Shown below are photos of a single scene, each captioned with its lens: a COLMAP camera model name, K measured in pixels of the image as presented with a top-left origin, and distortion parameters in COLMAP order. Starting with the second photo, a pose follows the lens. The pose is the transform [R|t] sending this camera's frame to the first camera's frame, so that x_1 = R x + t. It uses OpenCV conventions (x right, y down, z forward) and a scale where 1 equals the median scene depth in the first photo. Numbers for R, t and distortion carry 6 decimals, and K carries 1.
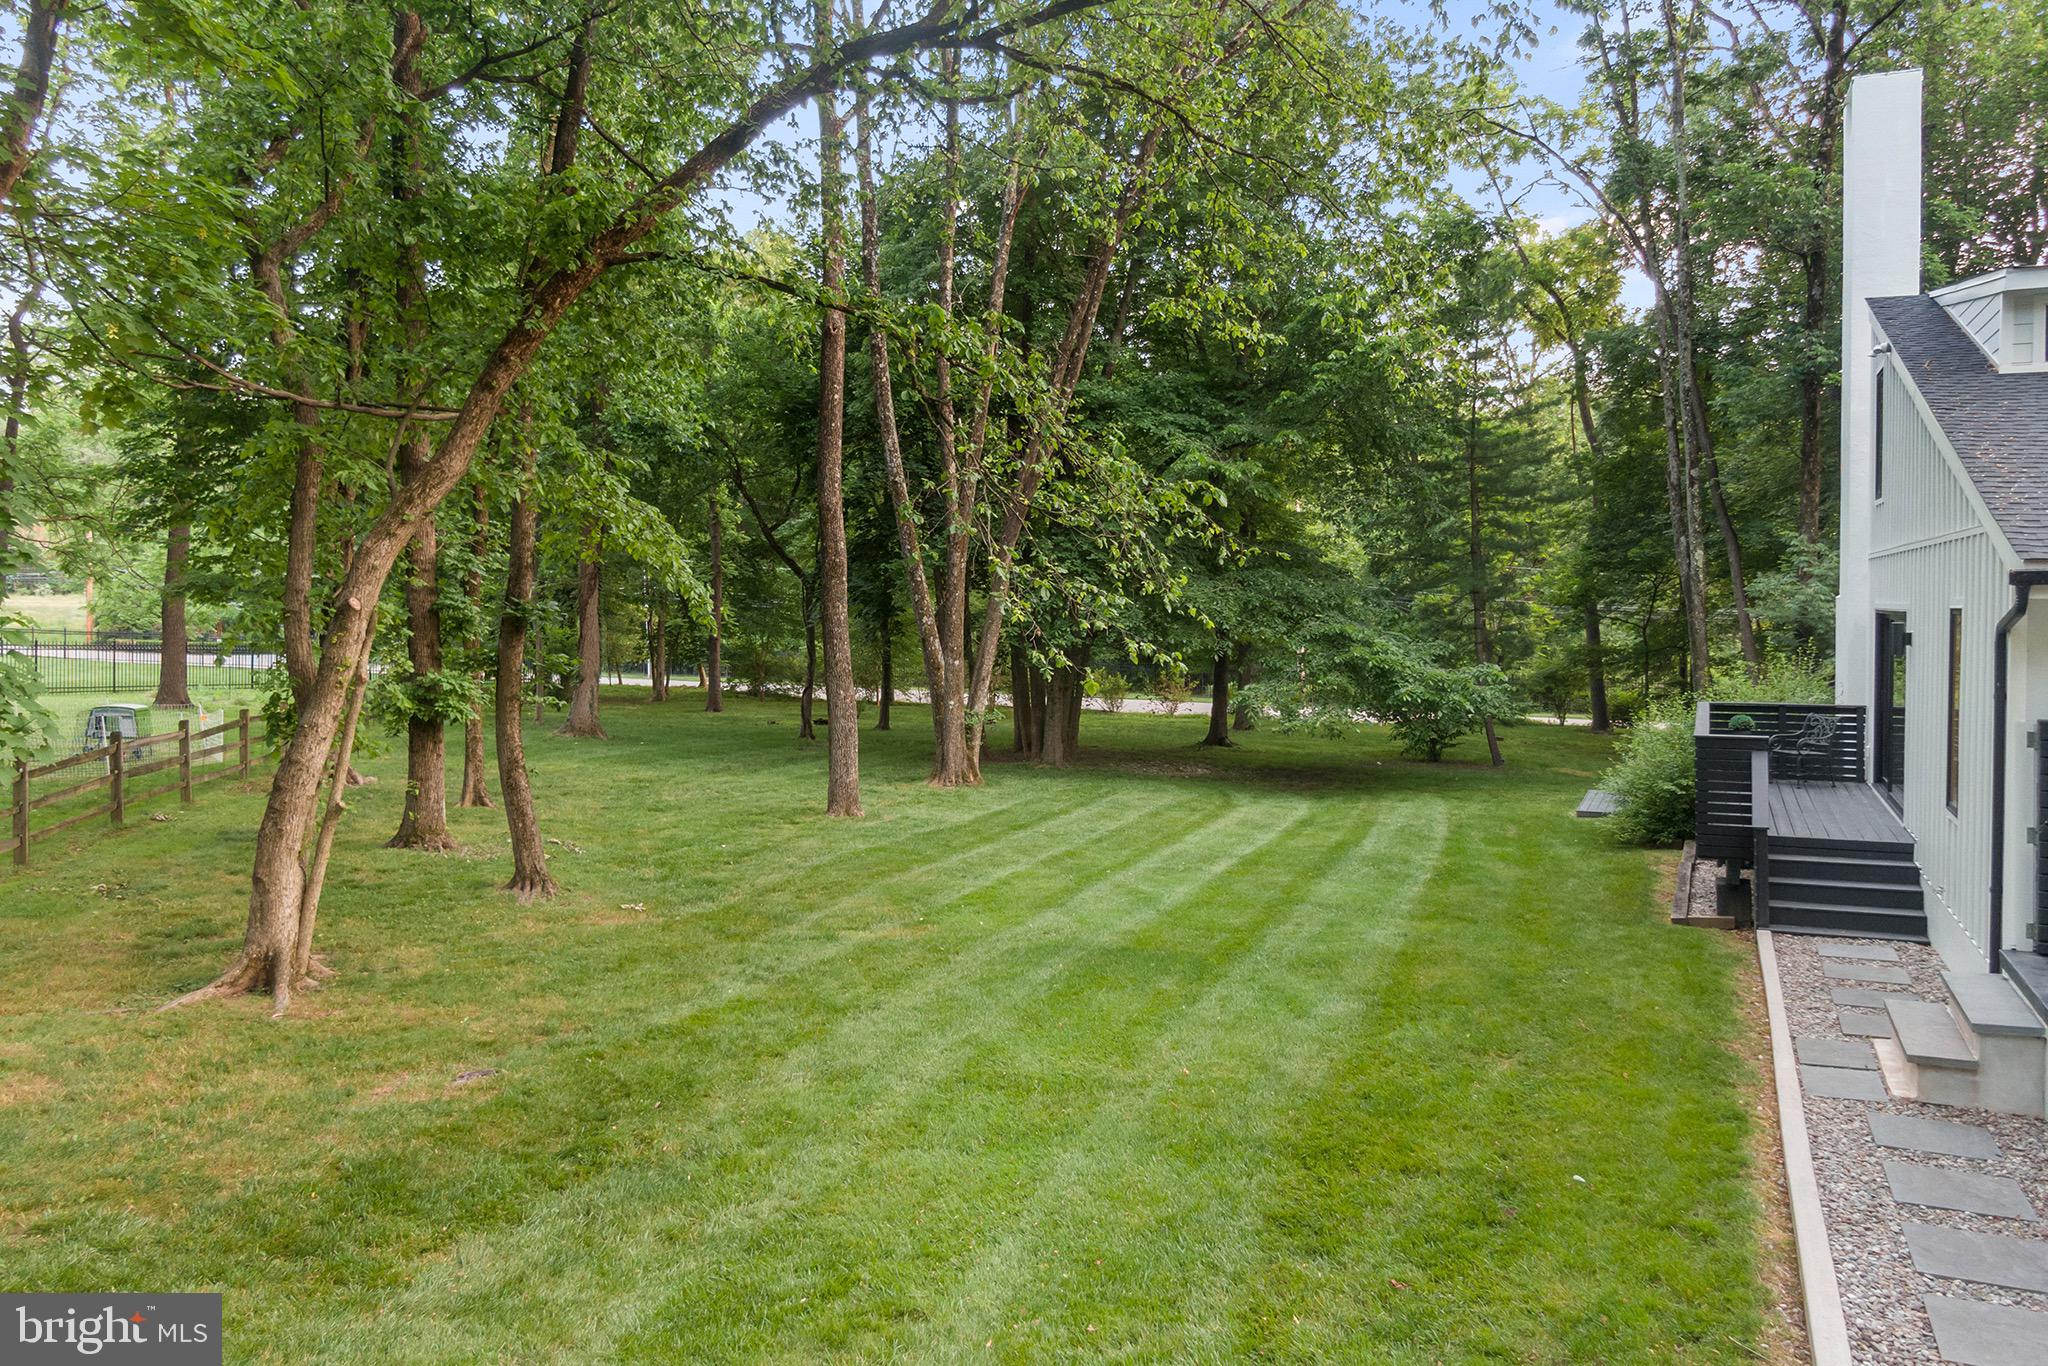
lens RADIAL K [[1449.1, 0, 1028.3], [0, 1449.1, 655.6], [0, 0, 1]] dist [0.004862, 0.000576]
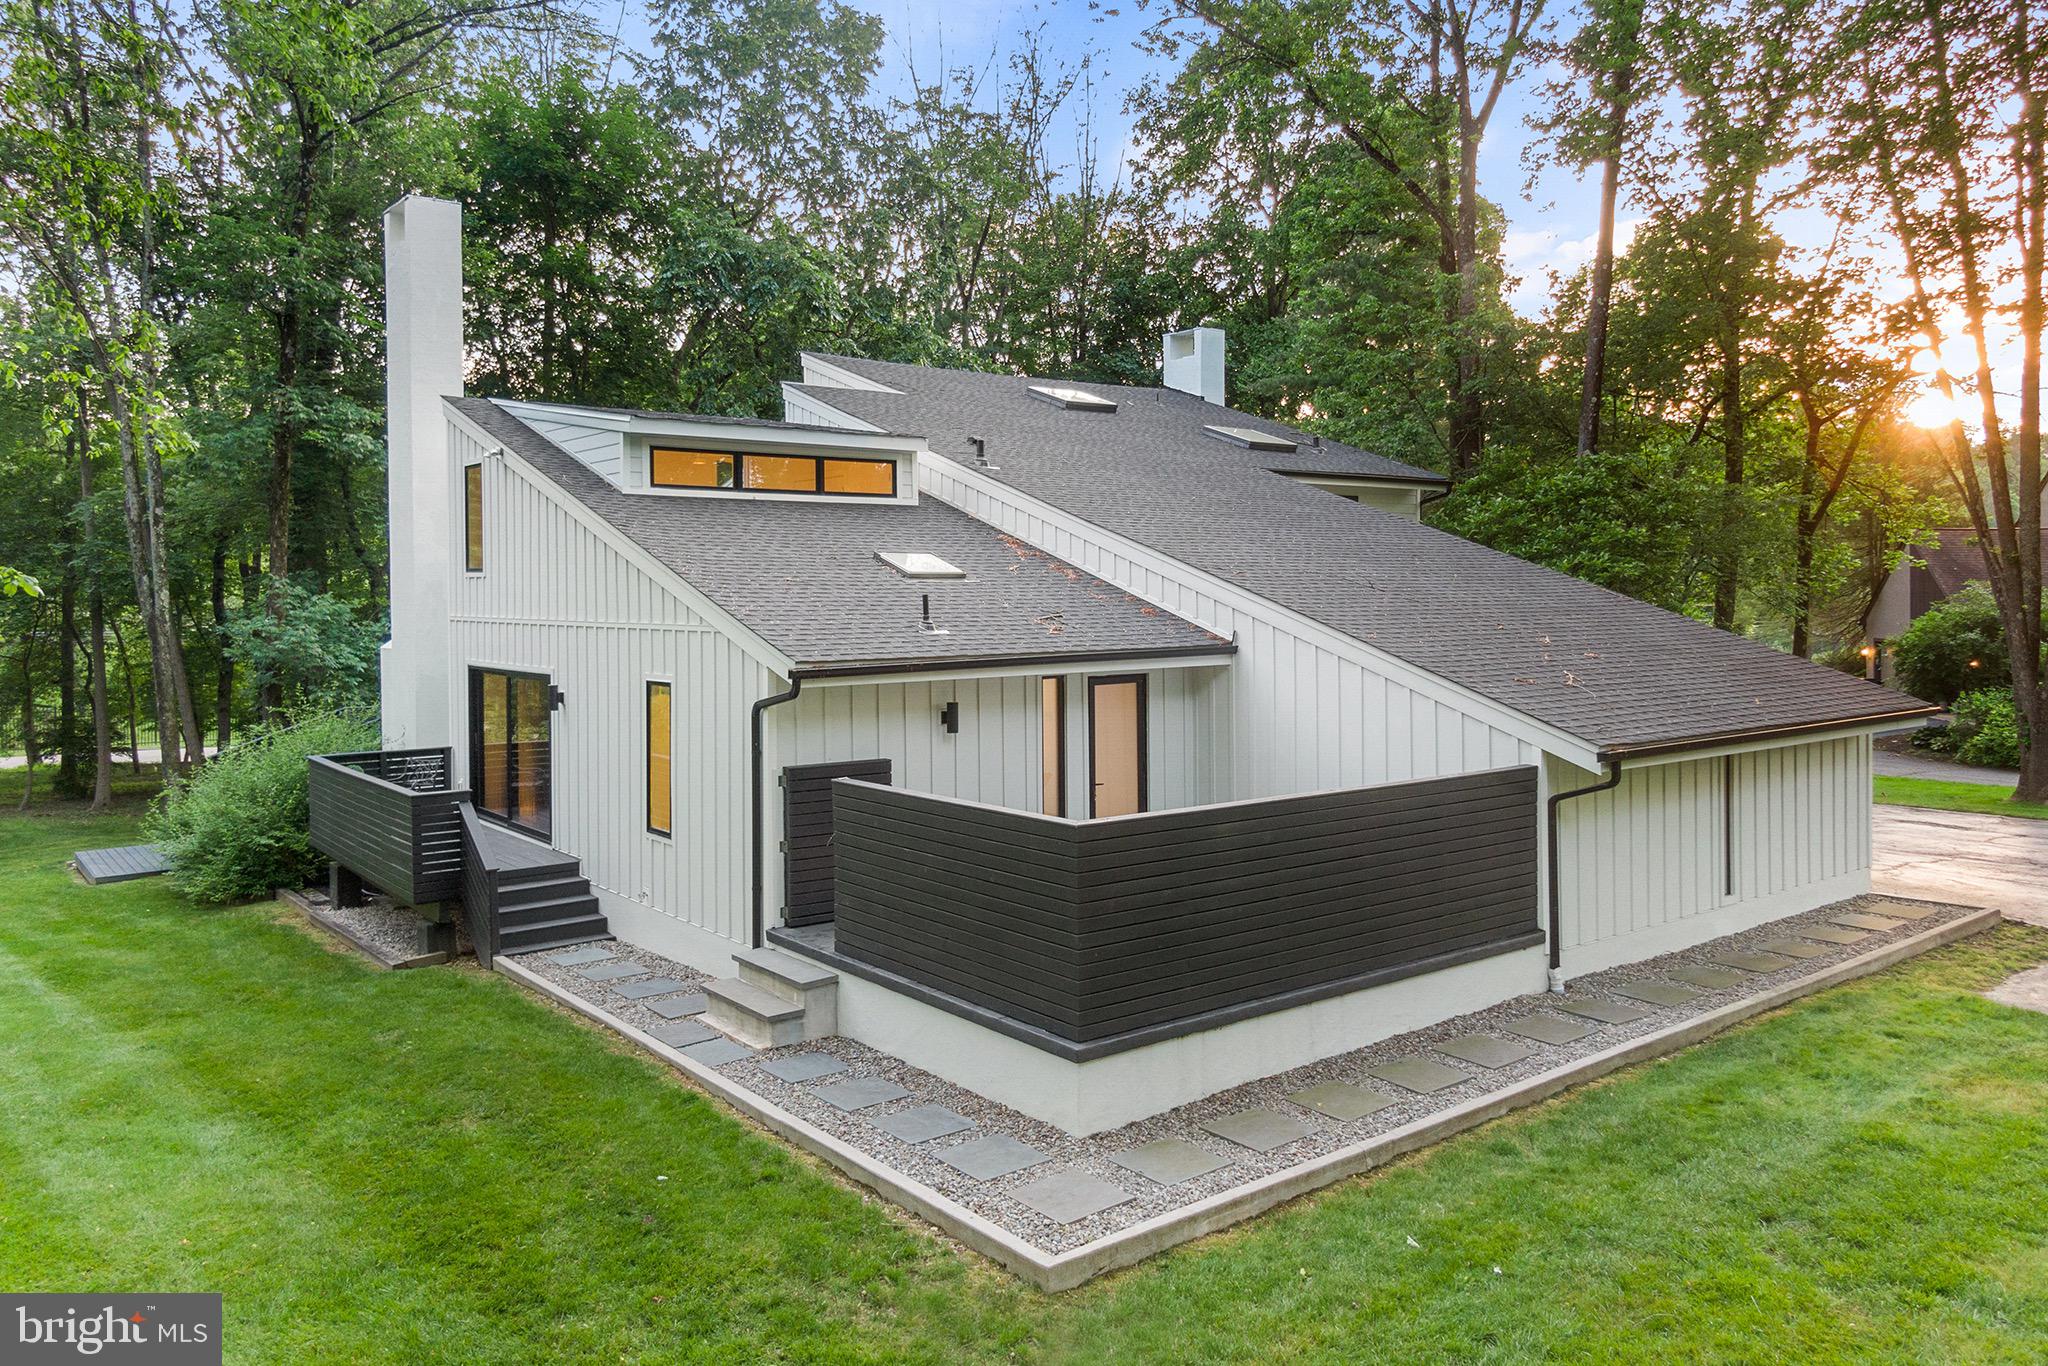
lens RADIAL K [[1449.1, 0, 1028.3], [0, 1449.1, 655.6], [0, 0, 1]] dist [0.004862, 0.000576]
pose [[0.478866, -0.035640, 0.877164, -0.478864], [0.041818, 0.998967, 0.017759, -0.087438], [-0.876891, 0.028177, 0.479862, 0.089411]]
